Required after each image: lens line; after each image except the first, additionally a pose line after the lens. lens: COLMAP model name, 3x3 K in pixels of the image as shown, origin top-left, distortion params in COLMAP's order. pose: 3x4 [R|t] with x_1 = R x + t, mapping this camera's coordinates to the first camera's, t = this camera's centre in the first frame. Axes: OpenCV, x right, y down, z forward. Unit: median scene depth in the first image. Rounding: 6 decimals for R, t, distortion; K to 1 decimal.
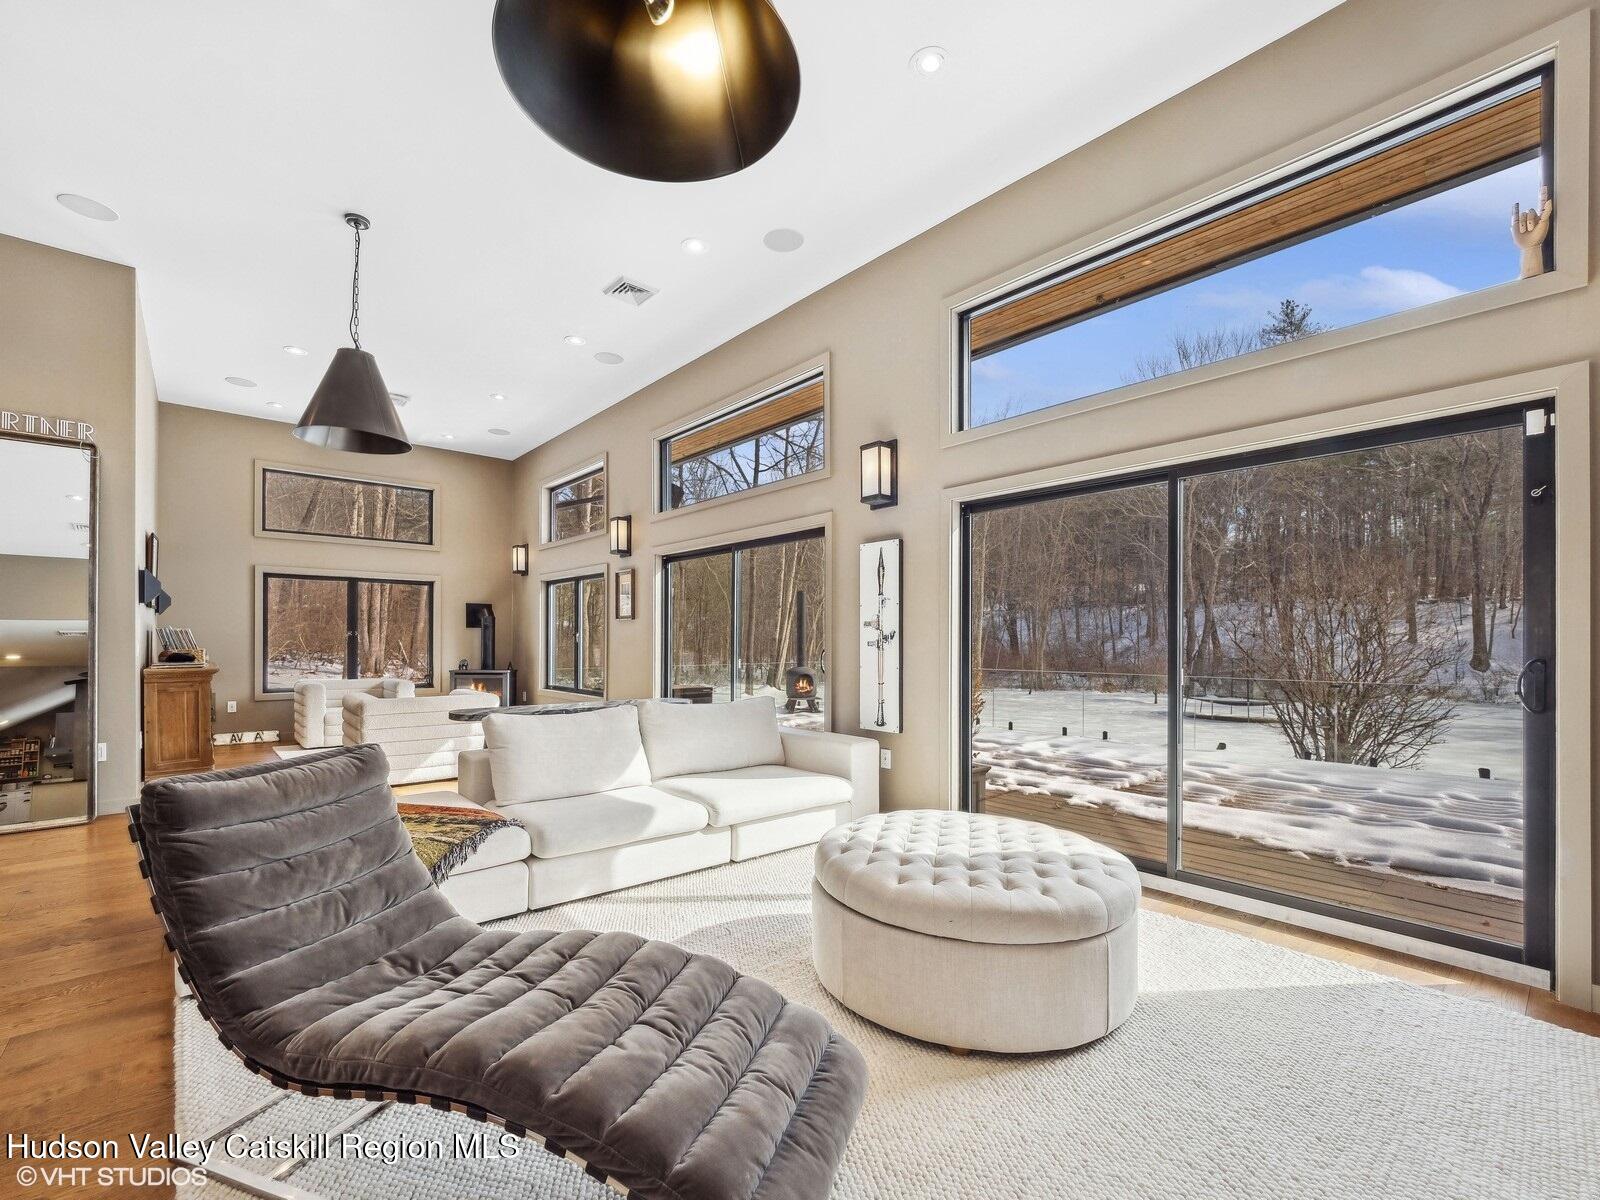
lens RADIAL K [[692.4, 0, 796.1], [0, 692.4, 638.2], [0, 0, 1]] dist [-0.020158, -0.000301]
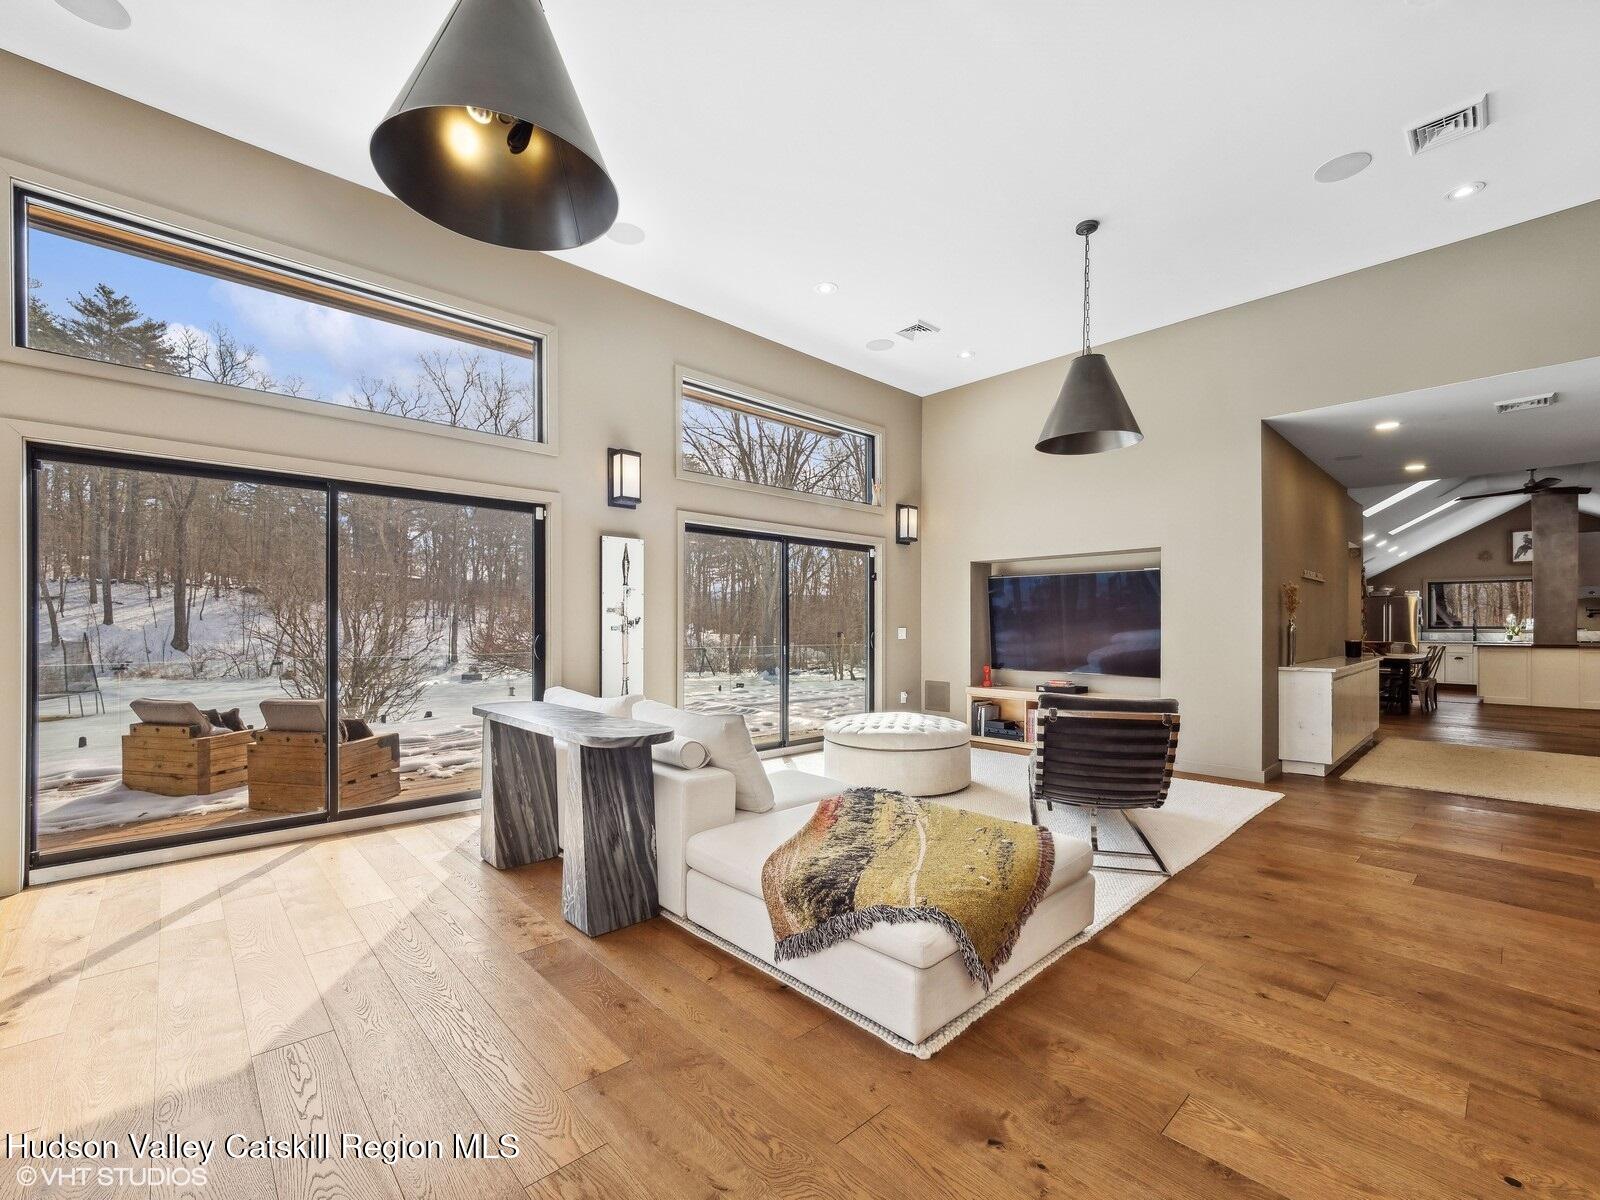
lens RADIAL K [[692.4, 0, 796.1], [0, 692.4, 638.2], [0, 0, 1]] dist [-0.020158, -0.000301]
pose [[-0.043216, -0.017230, 0.998917, -1.029337], [-0.009961, 0.999809, 0.016815, 0.002505], [-0.999016, -0.009223, -0.043380, 0.774843]]
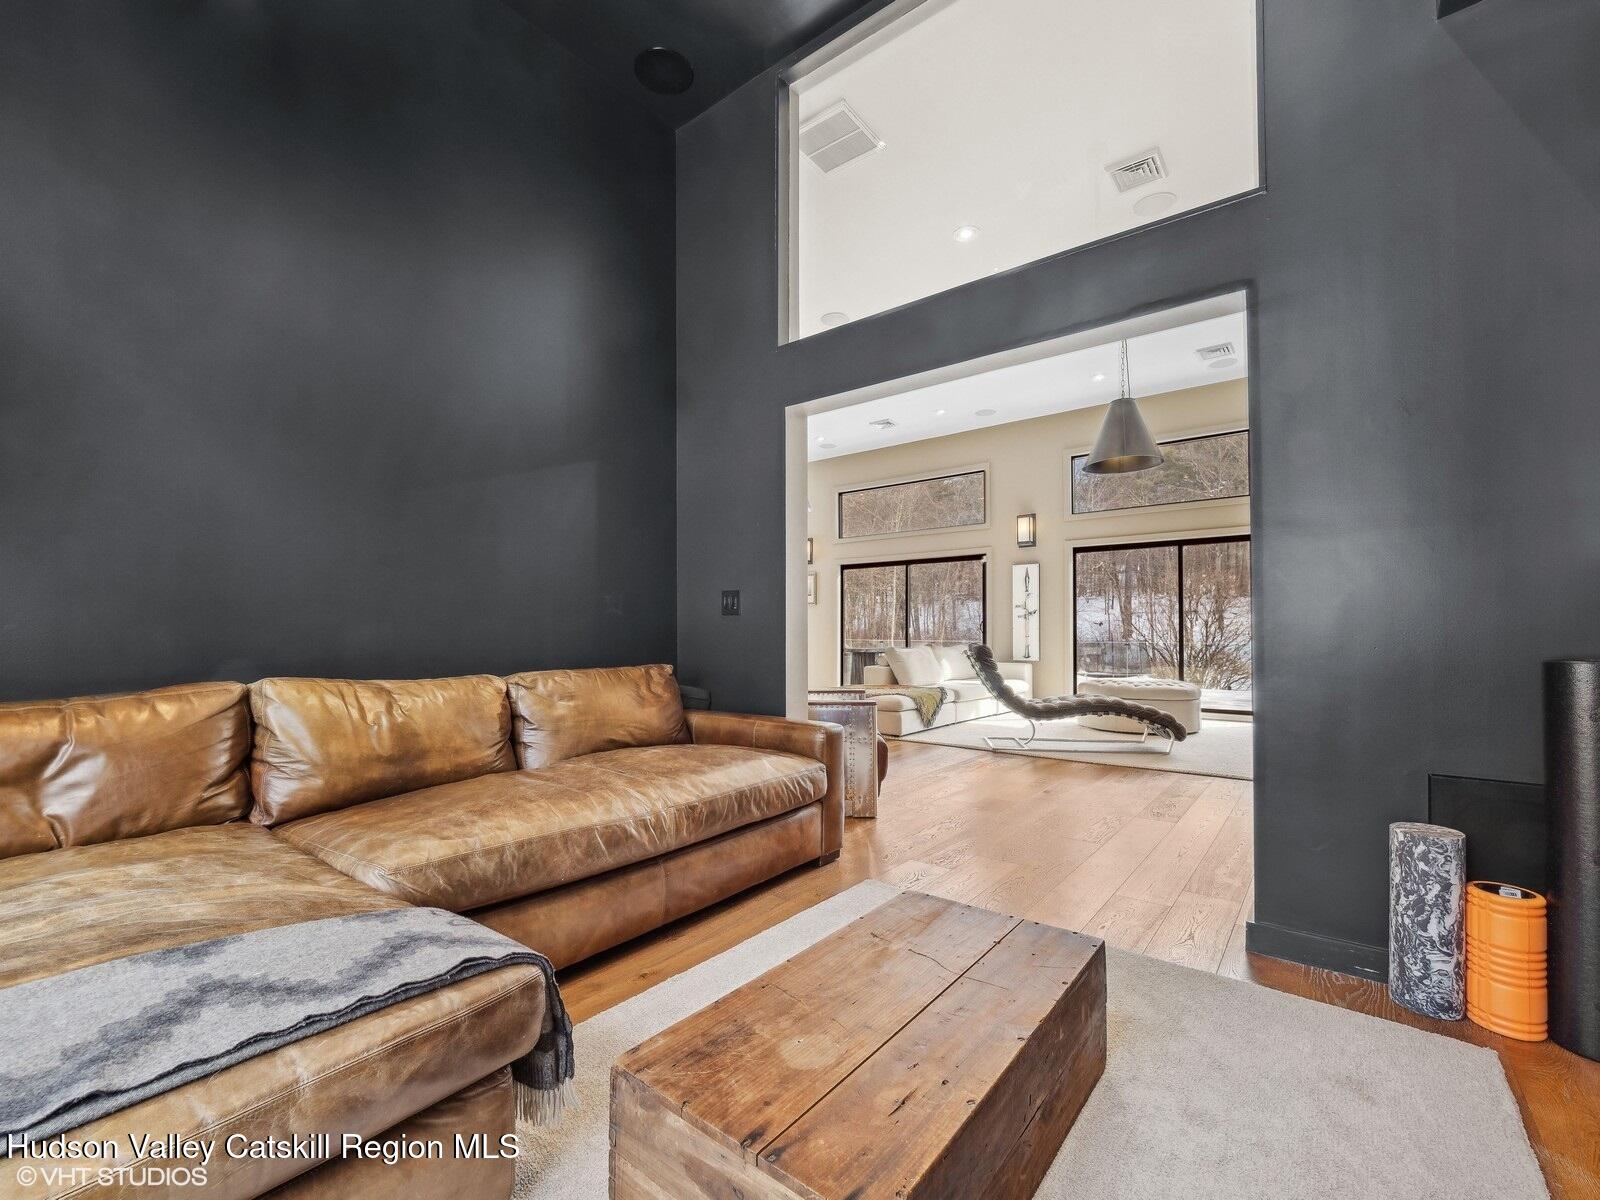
lens RADIAL K [[692.4, 0, 796.1], [0, 692.4, 638.2], [0, 0, 1]] dist [-0.020158, -0.000301]
pose [[0.977954, -0.008452, 0.208651, -0.940542], [0.006376, 0.999923, 0.010620, 0.045819], [-0.208725, -0.009056, 0.977933, -0.797256]]
